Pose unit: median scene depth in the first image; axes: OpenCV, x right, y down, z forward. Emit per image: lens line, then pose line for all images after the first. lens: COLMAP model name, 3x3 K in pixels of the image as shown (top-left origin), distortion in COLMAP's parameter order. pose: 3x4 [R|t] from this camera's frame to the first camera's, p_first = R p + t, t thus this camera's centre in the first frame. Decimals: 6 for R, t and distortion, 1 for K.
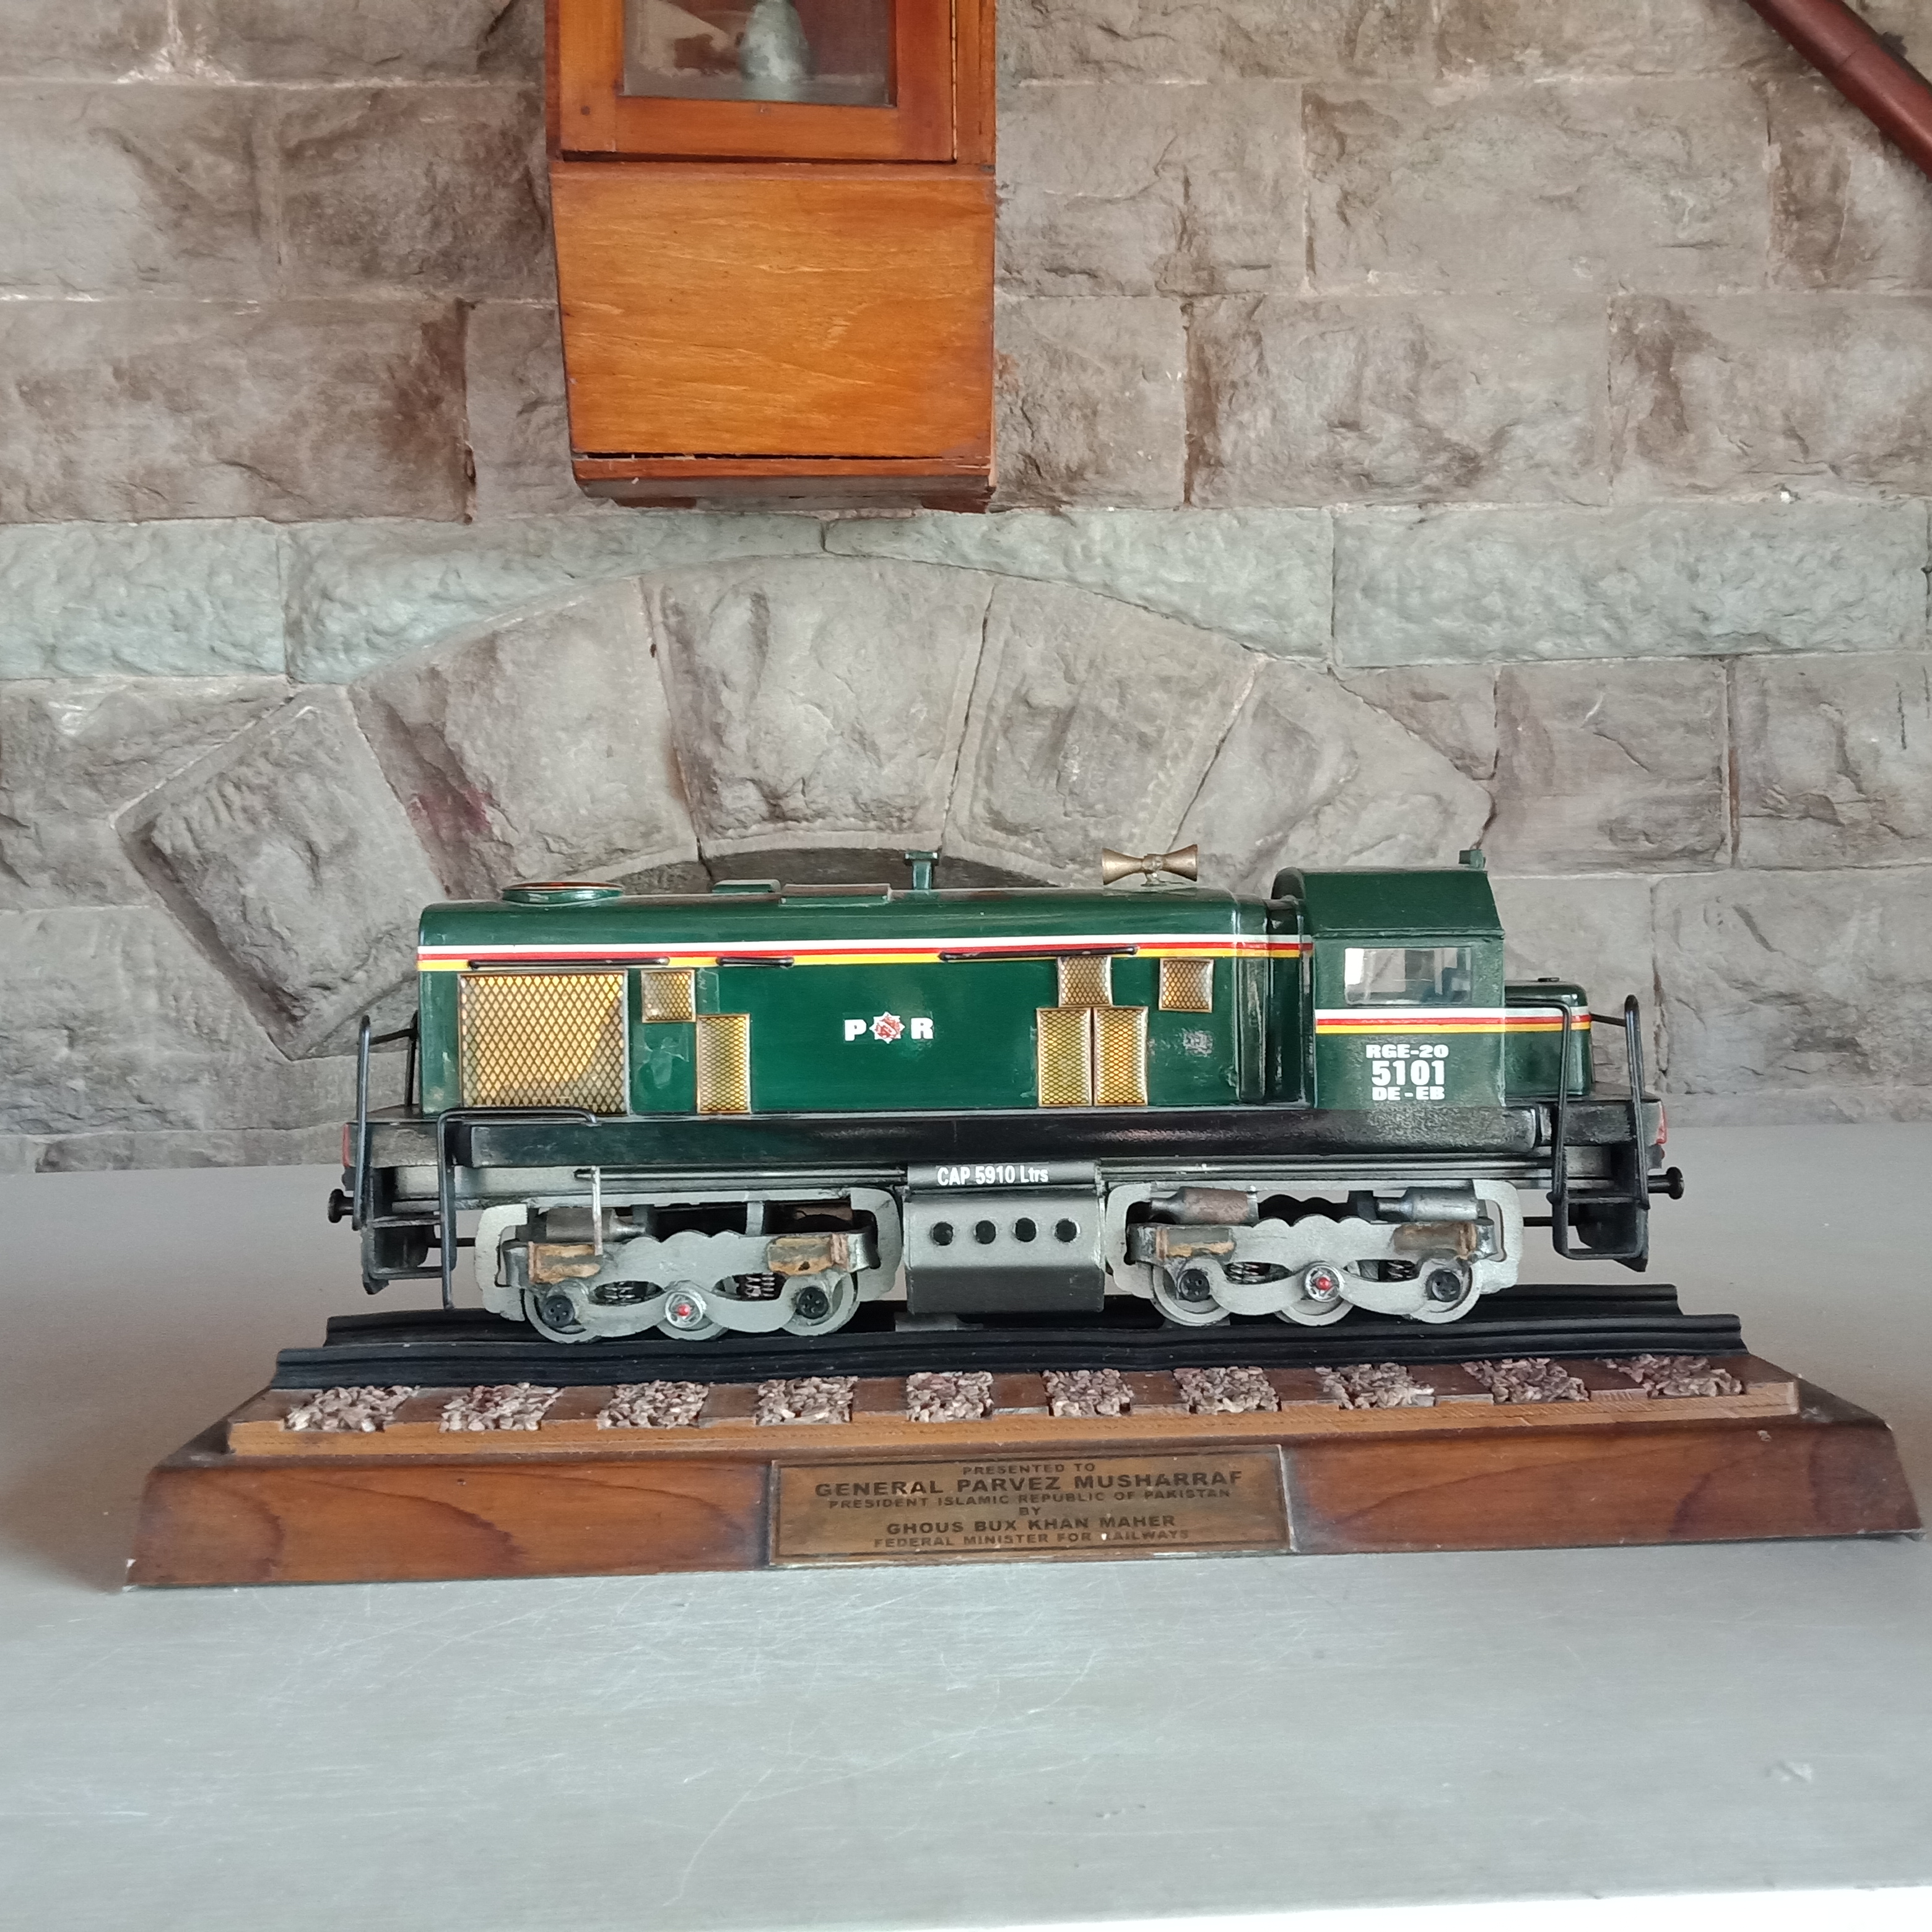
lens RADIAL K [[1724.8, 0, 963.8], [0, 1724.8, 957.7], [0, 0, 1]] dist [0.009820, -0.032019]
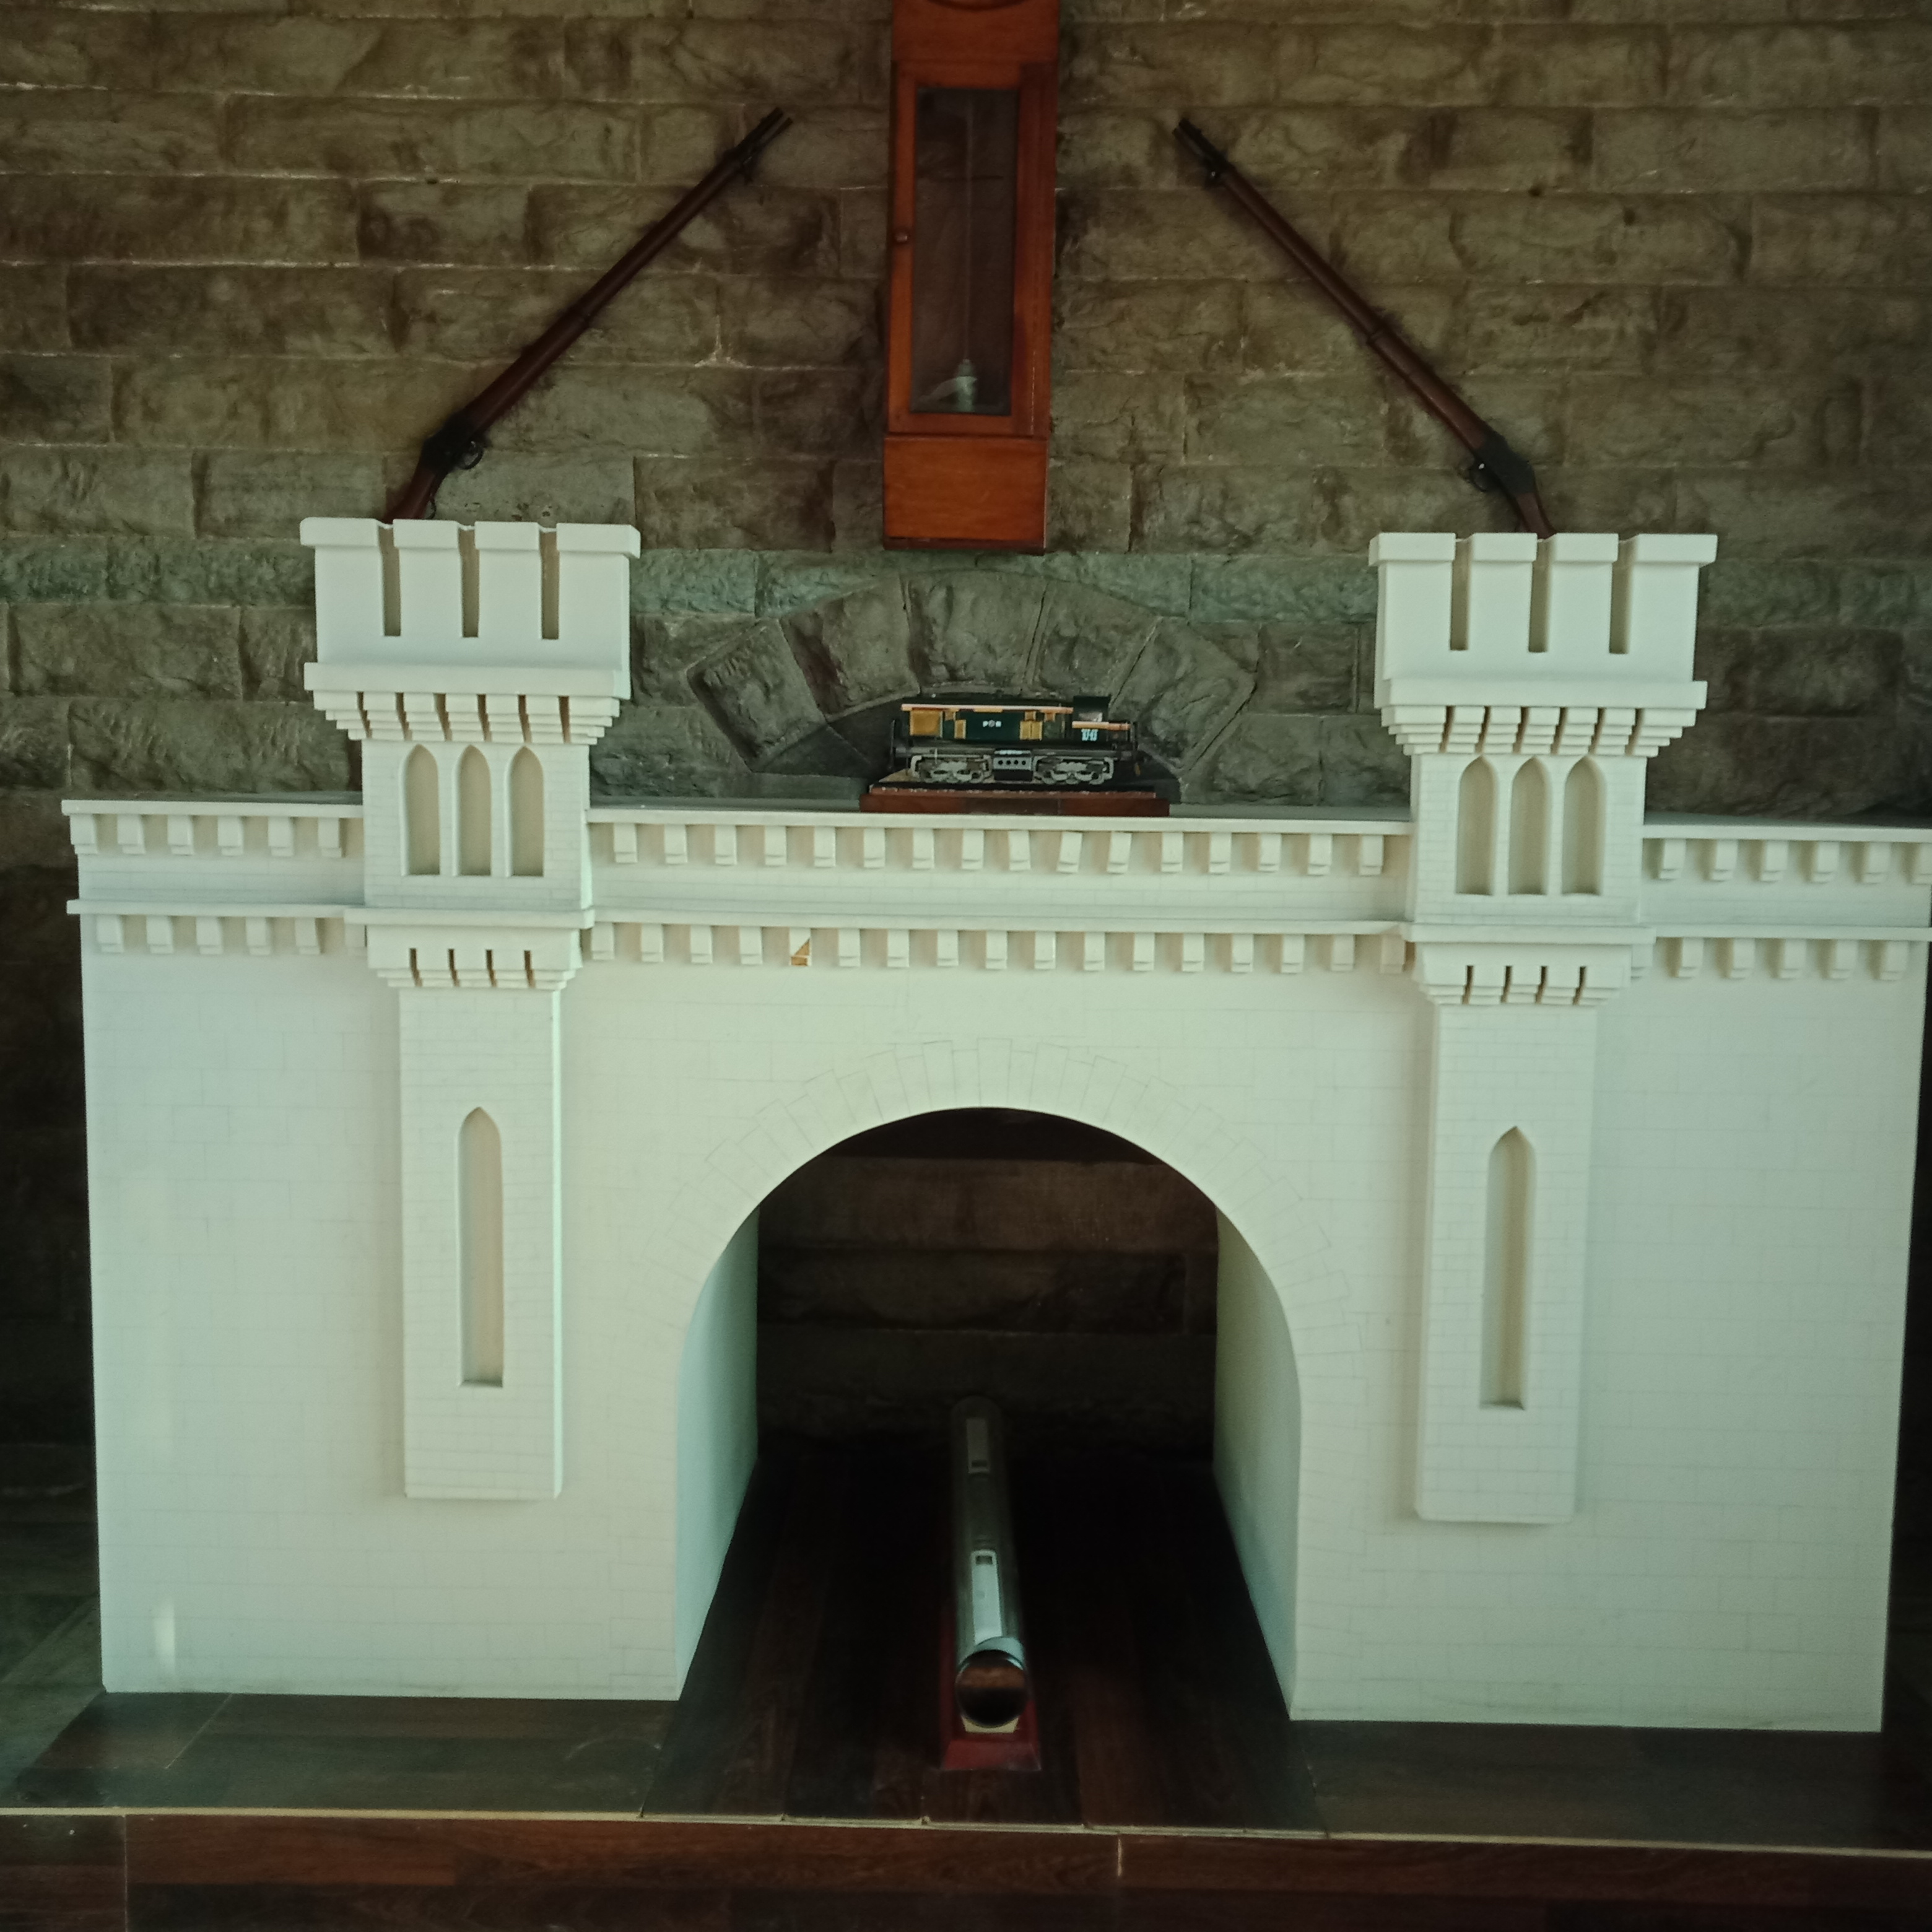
lens RADIAL K [[1724.8, 0, 976.8], [0, 1724.8, 974.0], [0, 0, 1]] dist [0.009820, -0.032019]
pose [[0.997374, 0.042562, -0.058604, 0.085716], [-0.037146, 0.995195, 0.090596, 0.112022], [0.062178, -0.088181, 0.994162, -1.467683]]
